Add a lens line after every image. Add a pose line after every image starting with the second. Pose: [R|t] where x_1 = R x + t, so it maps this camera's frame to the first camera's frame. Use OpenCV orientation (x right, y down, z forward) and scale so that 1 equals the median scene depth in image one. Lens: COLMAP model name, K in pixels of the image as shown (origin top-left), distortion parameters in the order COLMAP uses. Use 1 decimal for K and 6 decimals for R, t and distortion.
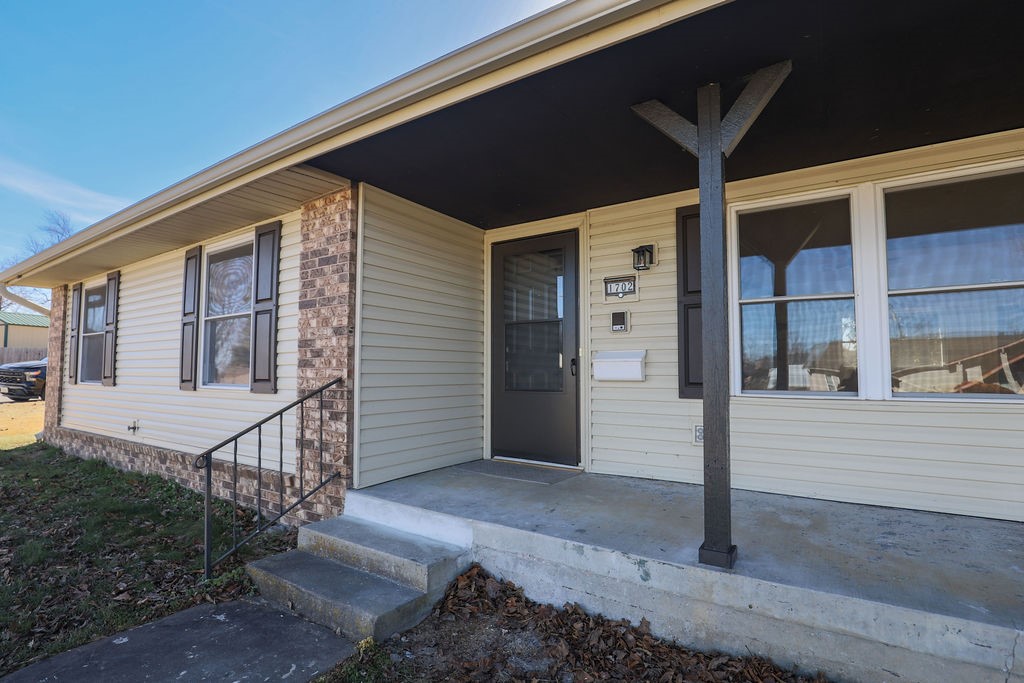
lens RADIAL K [[508.8, 0, 510.2], [0, 508.8, 350.0], [0, 0, 1]] dist [-0.032885, -0.000323]
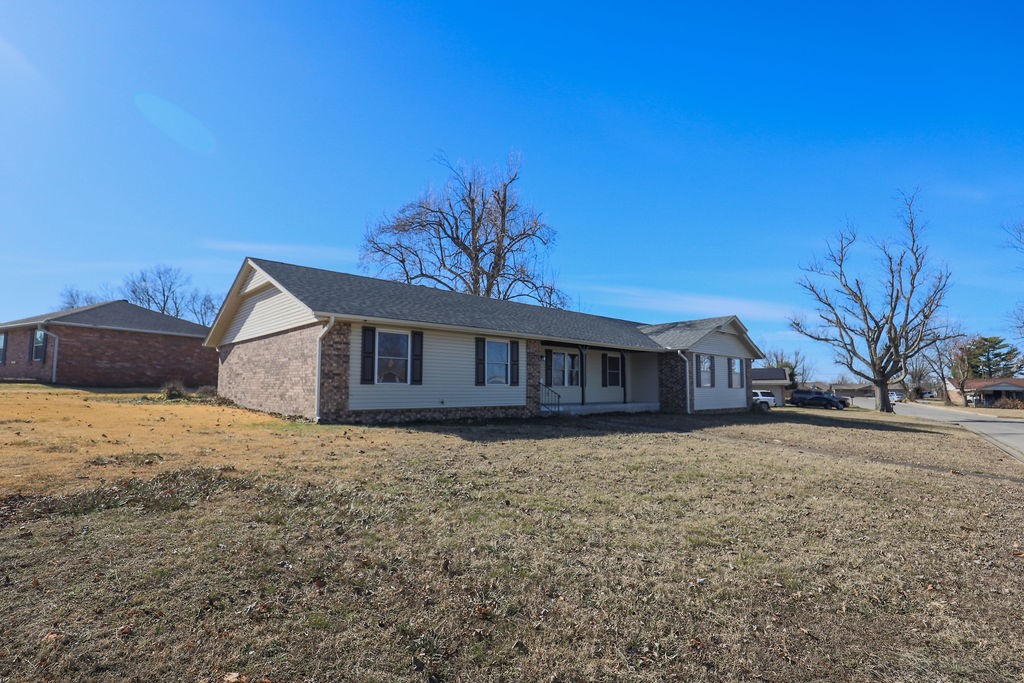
lens RADIAL K [[508.8, 0, 510.2], [0, 508.8, 350.0], [0, 0, 1]] dist [-0.032885, -0.000323]
pose [[0.220718, 0.074066, 0.972521, -4.321687], [-0.052094, 0.996584, -0.064075, 0.065458], [-0.973945, -0.036520, 0.223822, 0.195376]]
